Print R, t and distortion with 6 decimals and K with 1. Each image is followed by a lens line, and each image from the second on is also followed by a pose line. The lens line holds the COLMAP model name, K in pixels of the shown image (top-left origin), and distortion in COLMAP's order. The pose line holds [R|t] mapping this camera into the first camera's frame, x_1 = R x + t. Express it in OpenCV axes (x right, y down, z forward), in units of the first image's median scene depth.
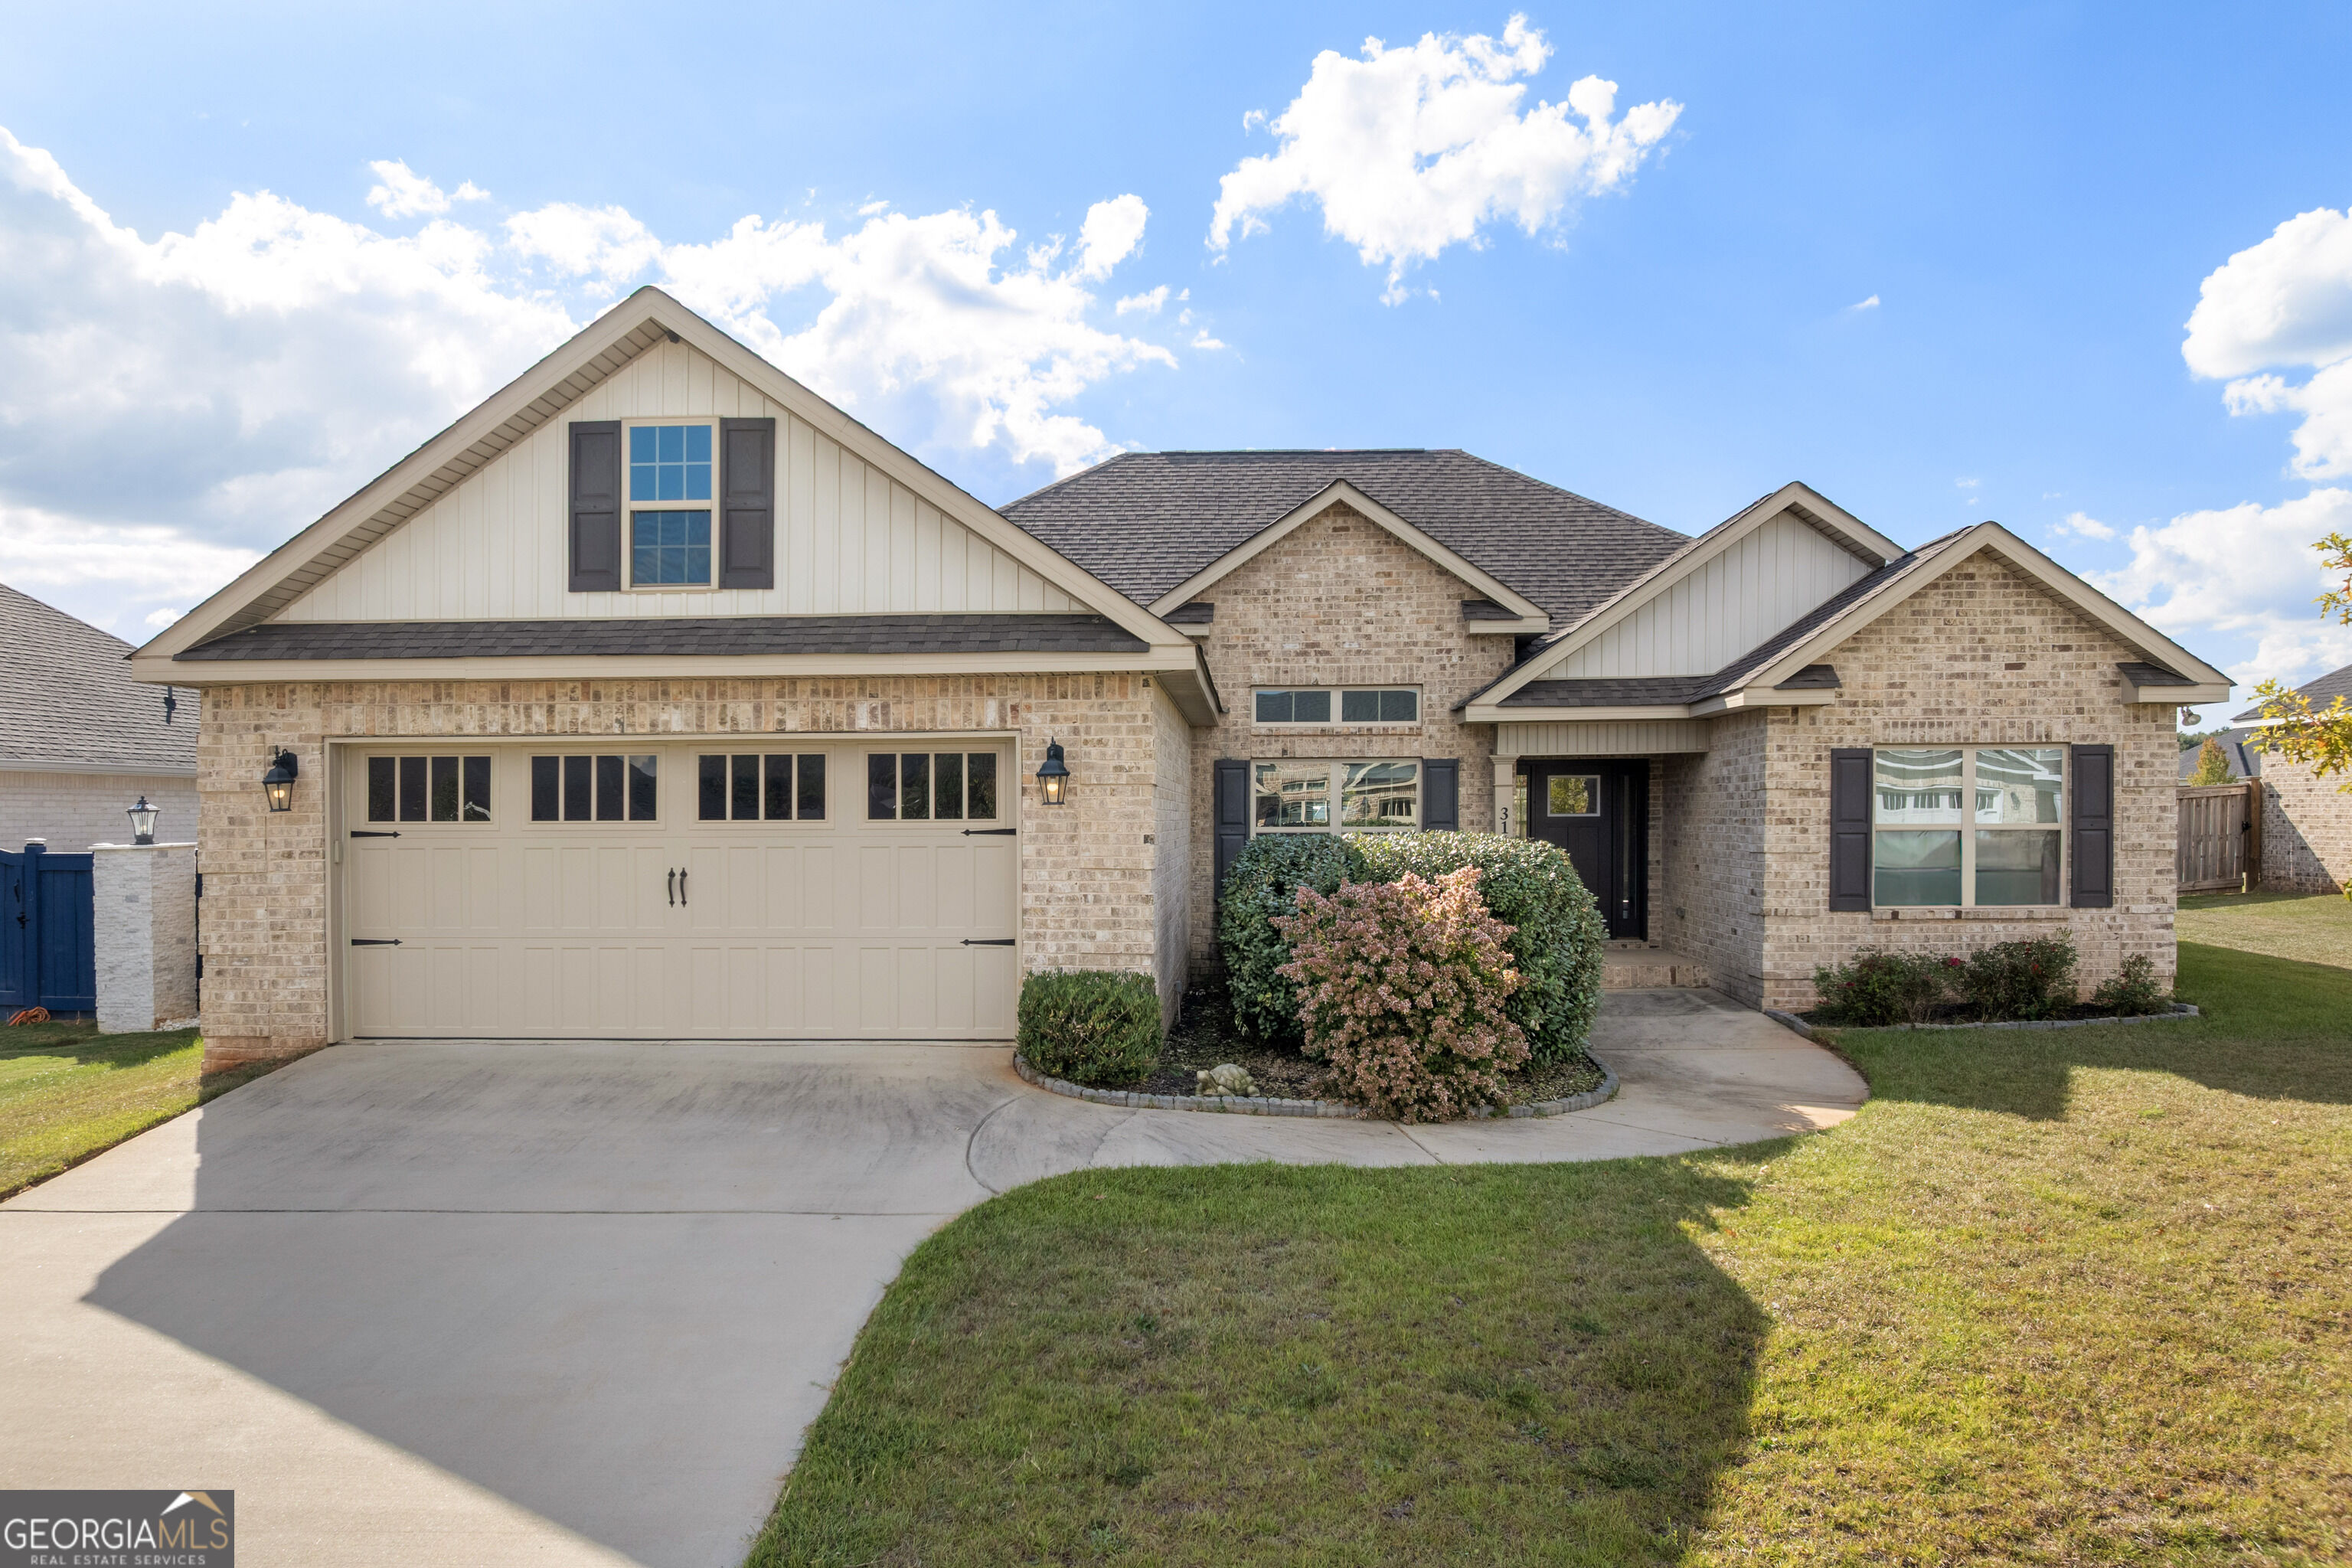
lens RADIAL K [[1691.4, 0, 1216.1], [0, 1691.4, 791.3], [0, 0, 1]] dist [-0.015061, -0.000714]
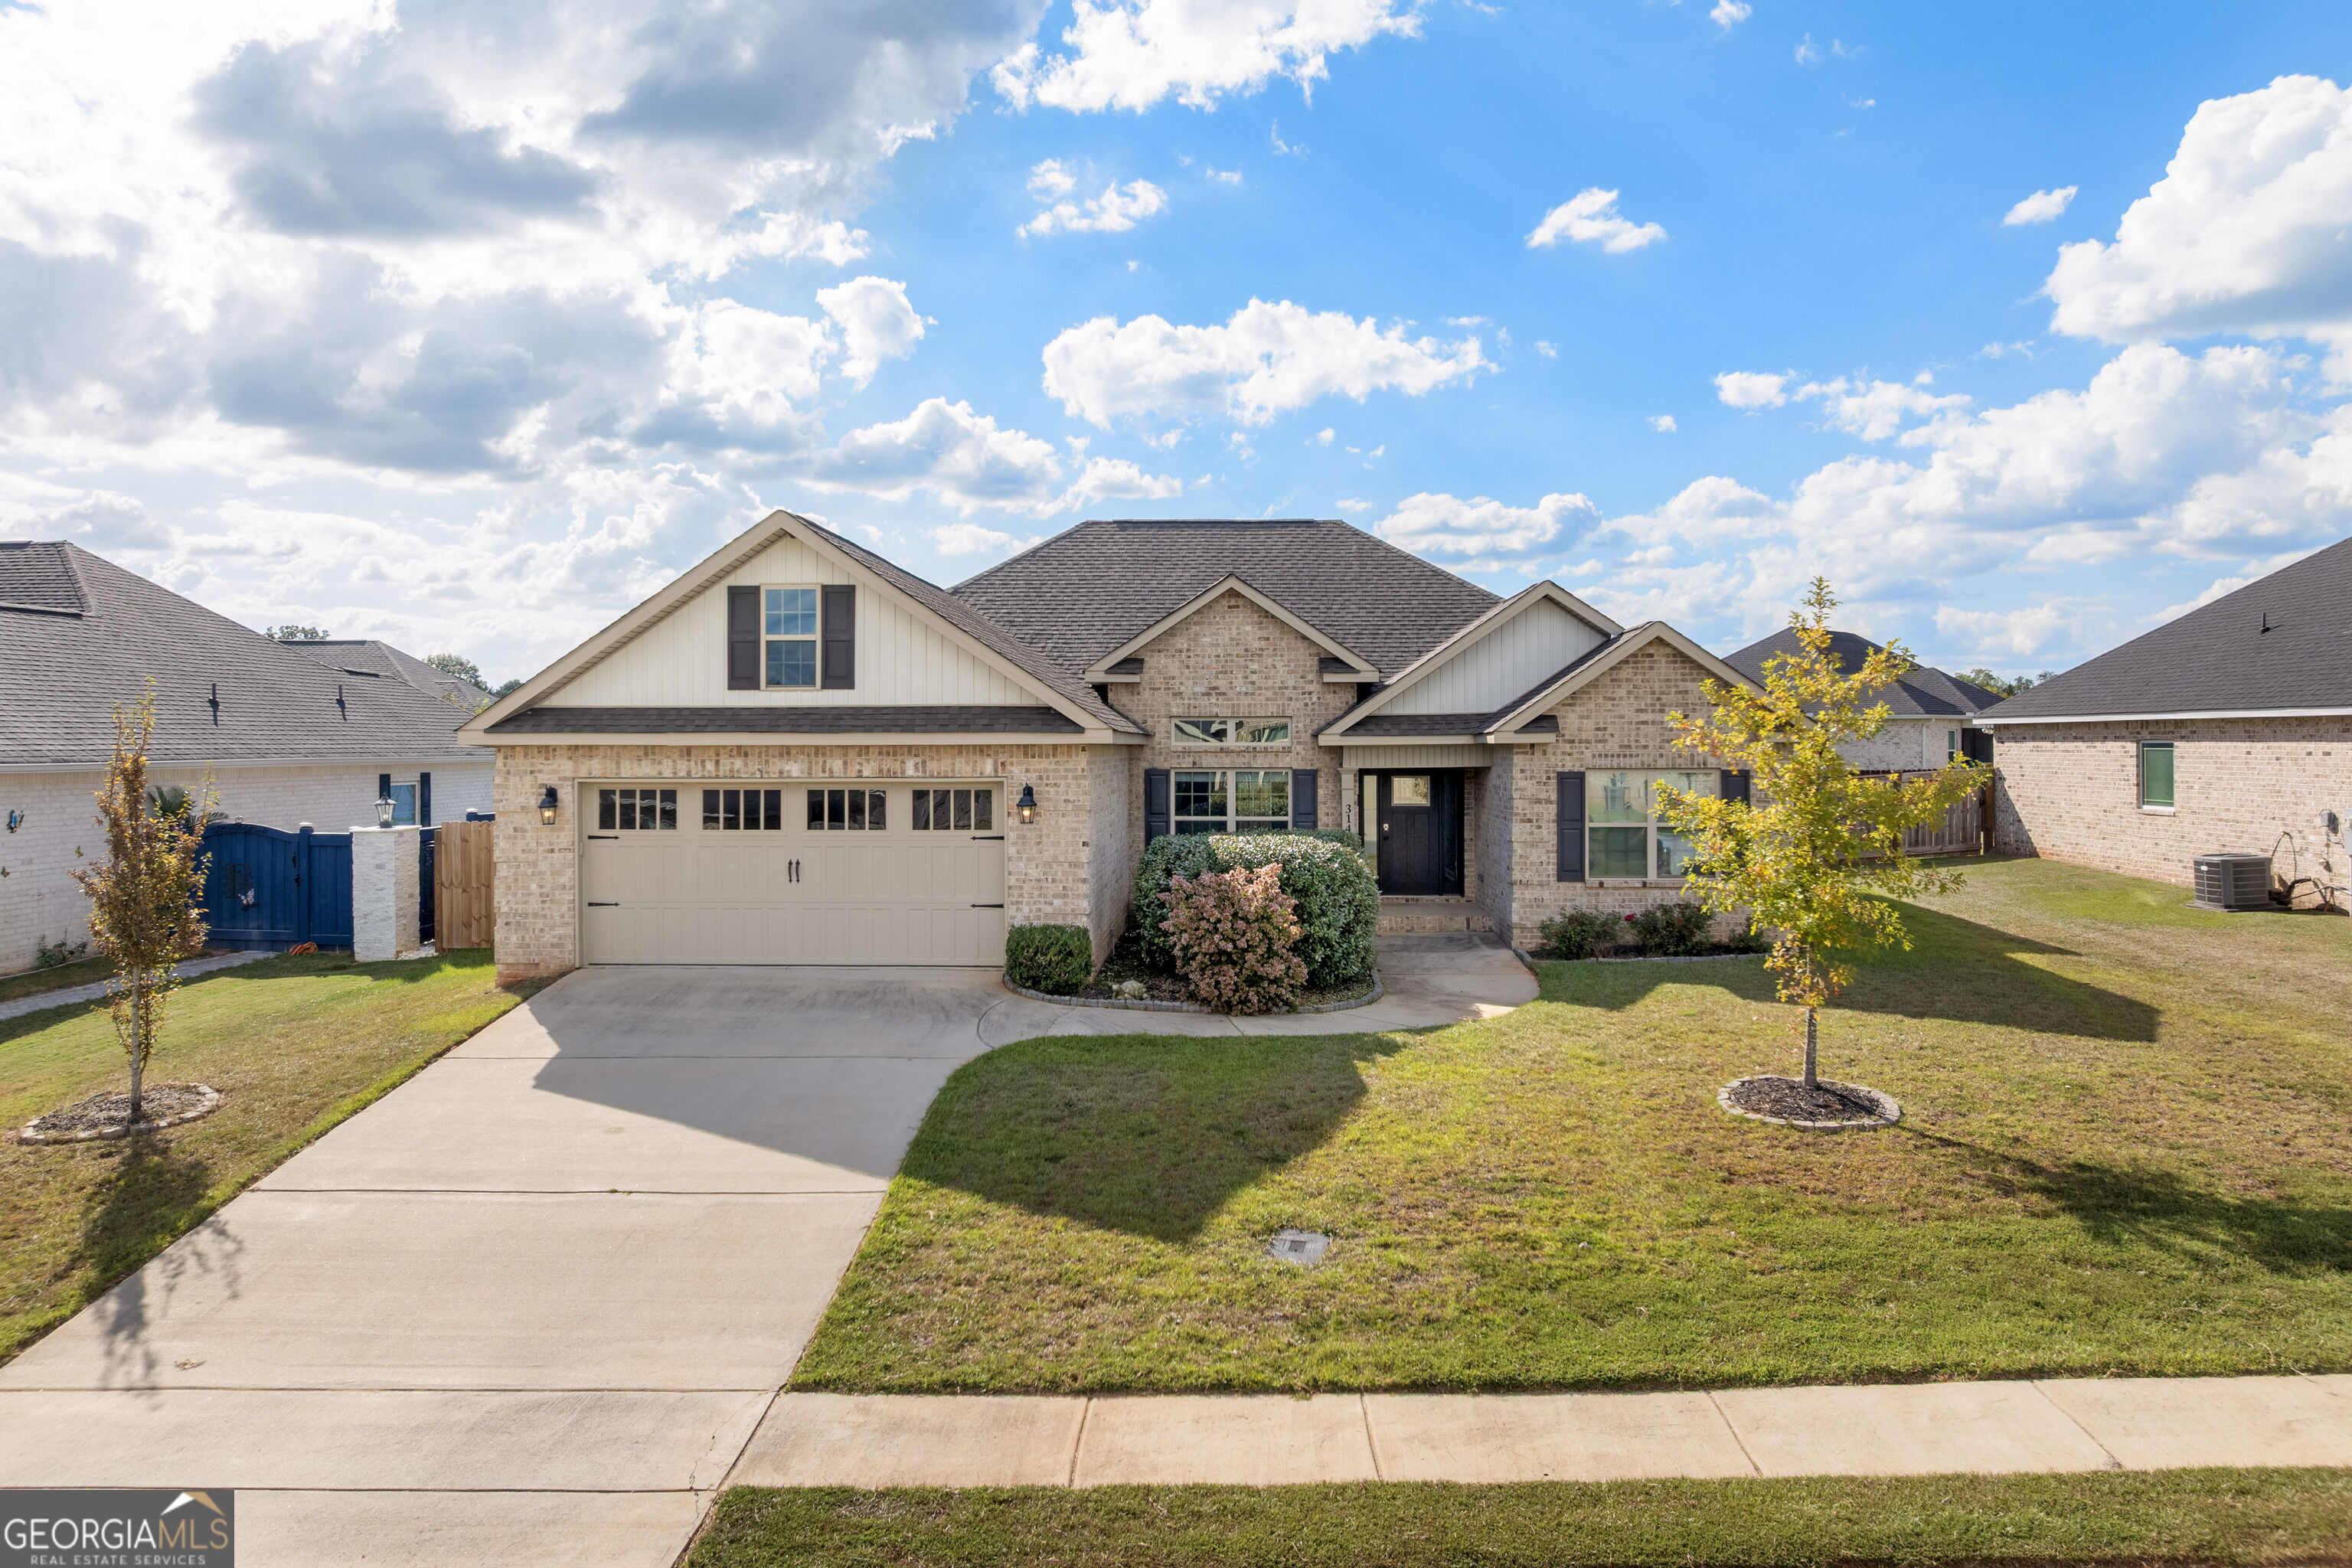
lens RADIAL K [[1683.5, 0, 1176.0], [0, 1683.5, 784.0], [0, 0, 1]] dist [0.000374, -0.001362]
pose [[0.999880, 0.001661, -0.015418, 0.069837], [-0.001103, 0.999348, 0.036083, -0.084946], [0.015468, -0.036062, 0.999230, -0.597164]]
